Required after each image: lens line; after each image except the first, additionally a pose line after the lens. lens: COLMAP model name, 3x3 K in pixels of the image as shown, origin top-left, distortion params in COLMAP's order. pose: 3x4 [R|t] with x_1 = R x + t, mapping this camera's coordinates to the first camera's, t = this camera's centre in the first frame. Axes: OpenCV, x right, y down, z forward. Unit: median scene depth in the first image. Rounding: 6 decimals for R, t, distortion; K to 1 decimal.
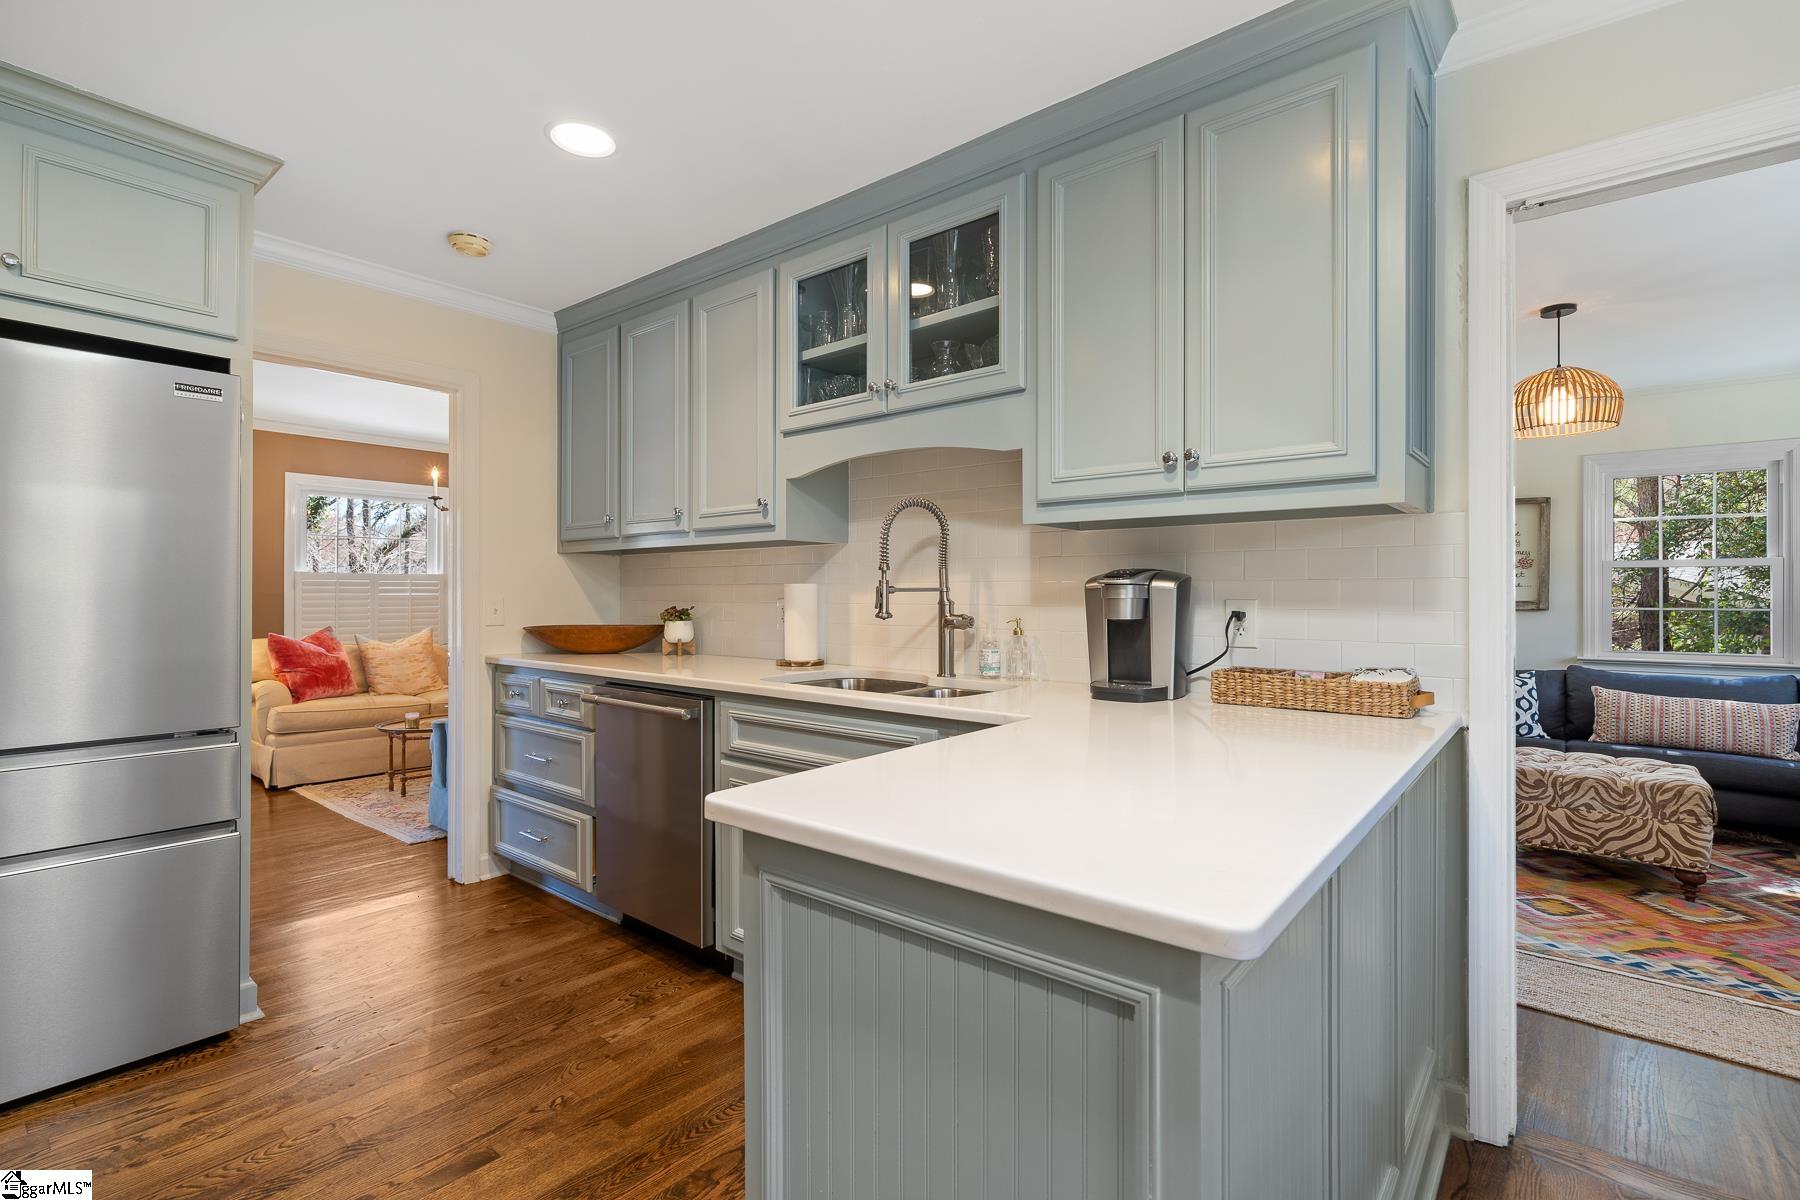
lens RADIAL K [[842.8, 0, 907.6], [0, 842.8, 598.8], [0, 0, 1]] dist [-0.005096, 0.000983]
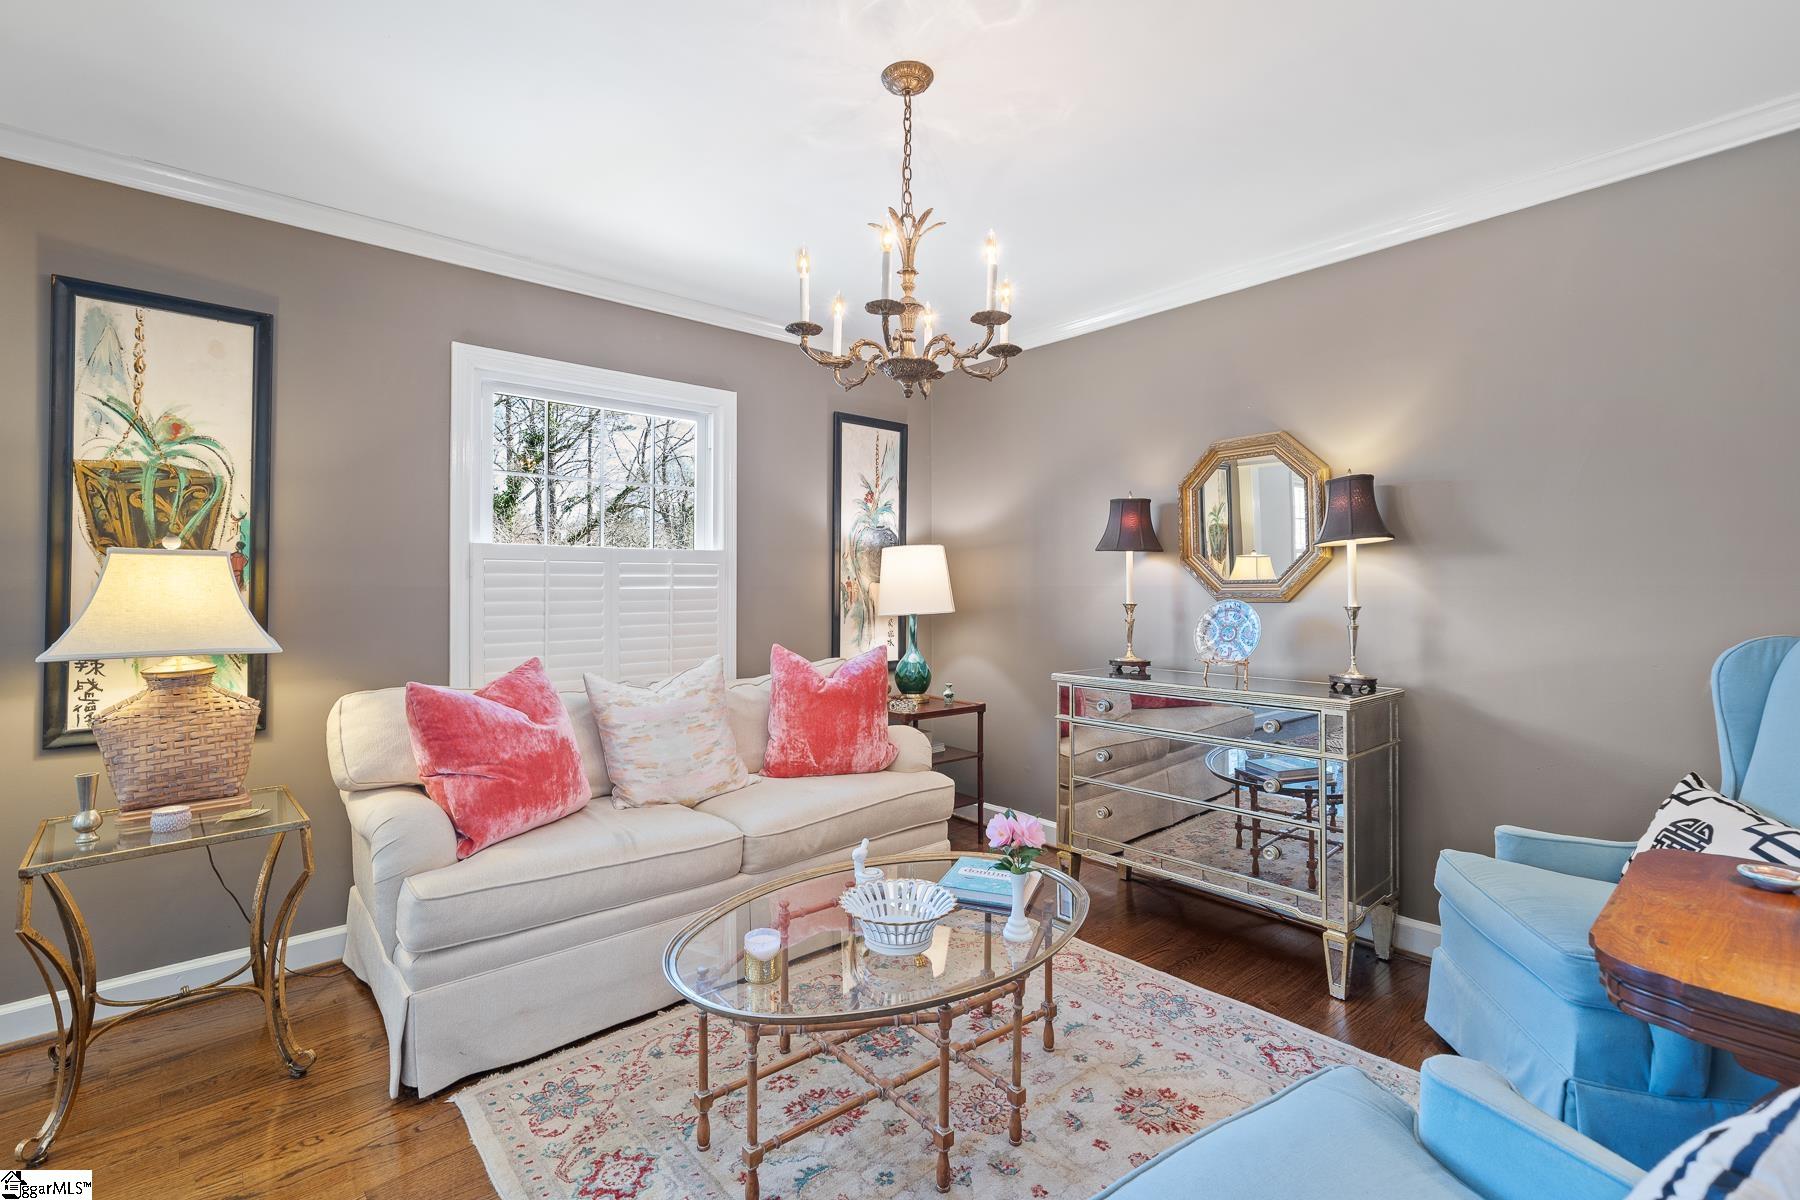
lens RADIAL K [[811.9, 0, 896.2], [0, 811.9, 575.4], [0, 0, 1]] dist [0.000203, 0.001484]
pose [[0.985727, -0.007791, -0.168172, -0.873298], [0.005595, 0.999893, -0.013528, -0.012829], [0.168260, 0.012394, 0.985665, 1.242578]]
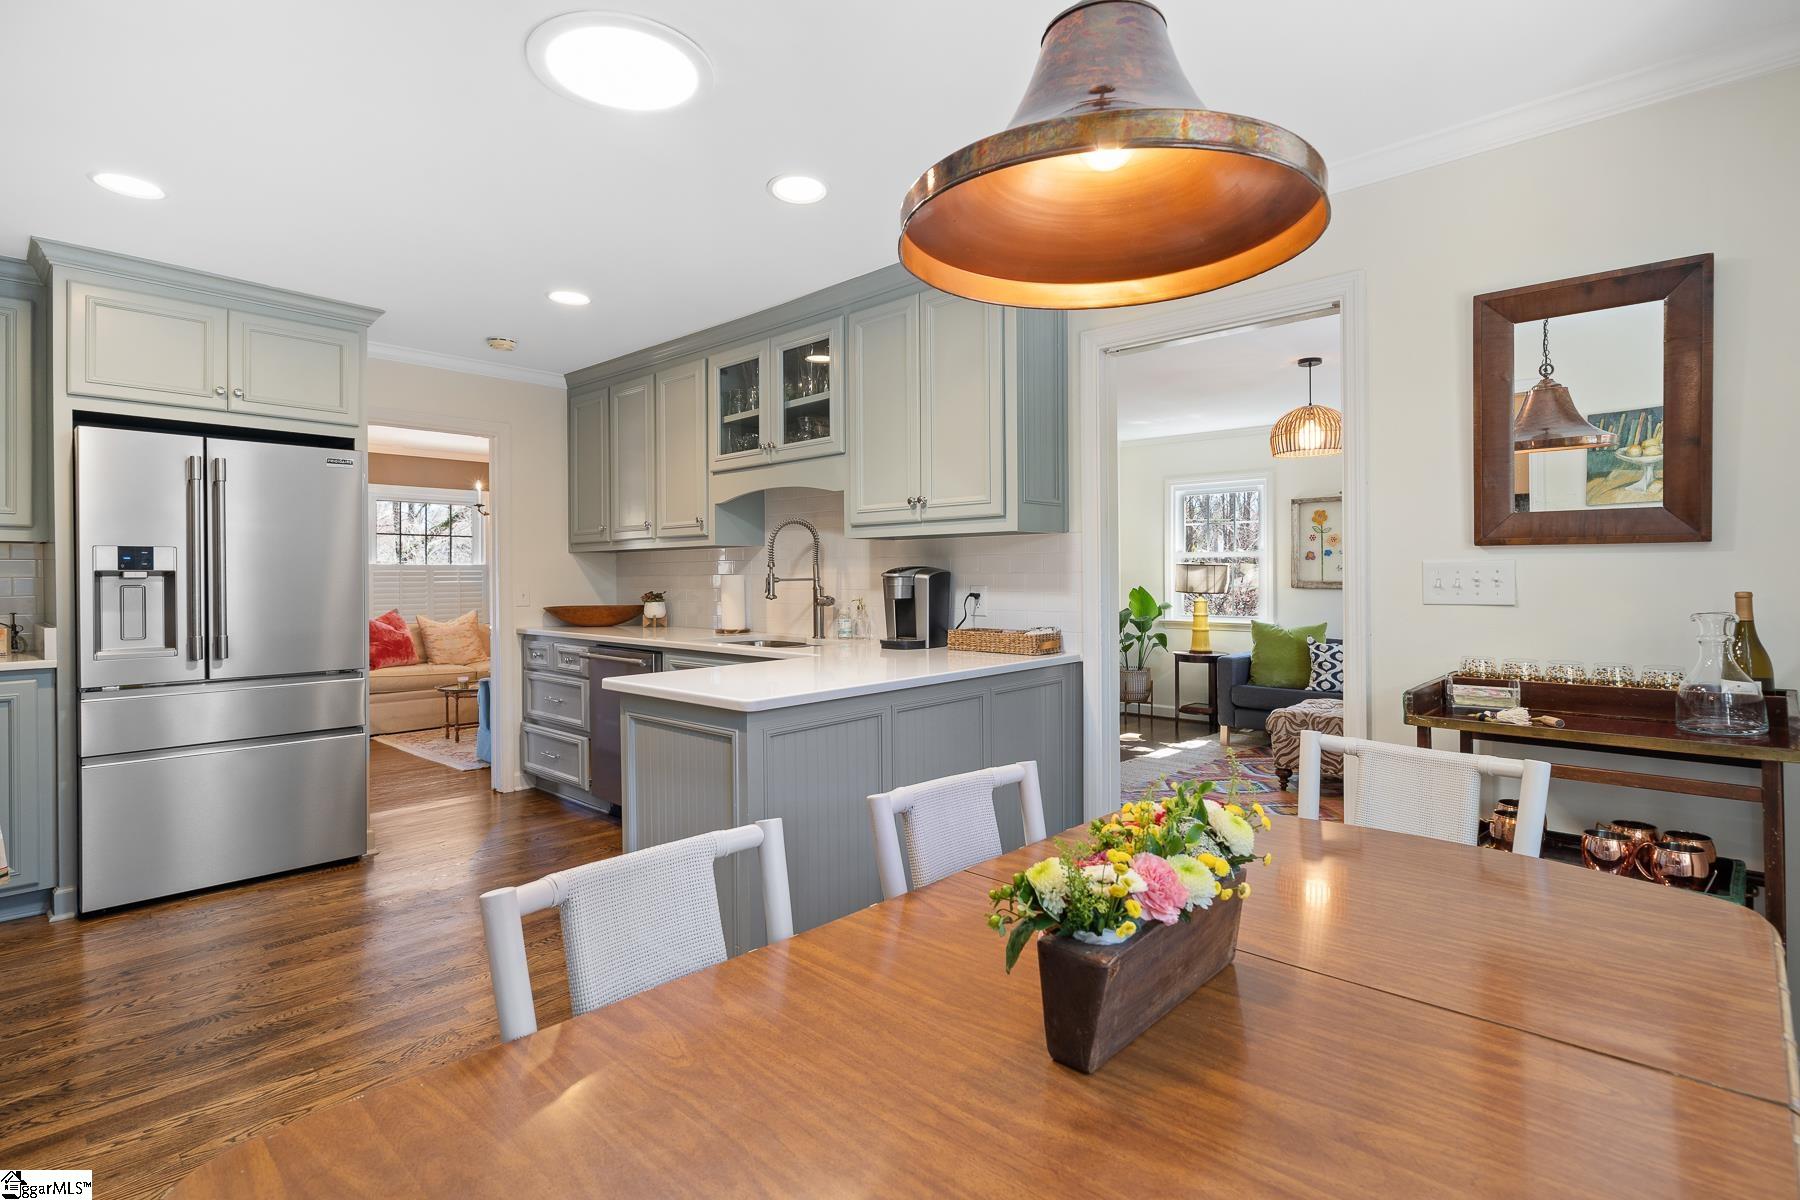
lens RADIAL K [[842.8, 0, 894.9], [0, 842.8, 586.0], [0, 0, 1]] dist [-0.005096, 0.000983]
pose [[0.998649, -0.007124, -0.051480, 0.224415], [0.007434, 0.999955, 0.005842, -0.005907], [0.051437, -0.006217, 0.998657, -0.409429]]
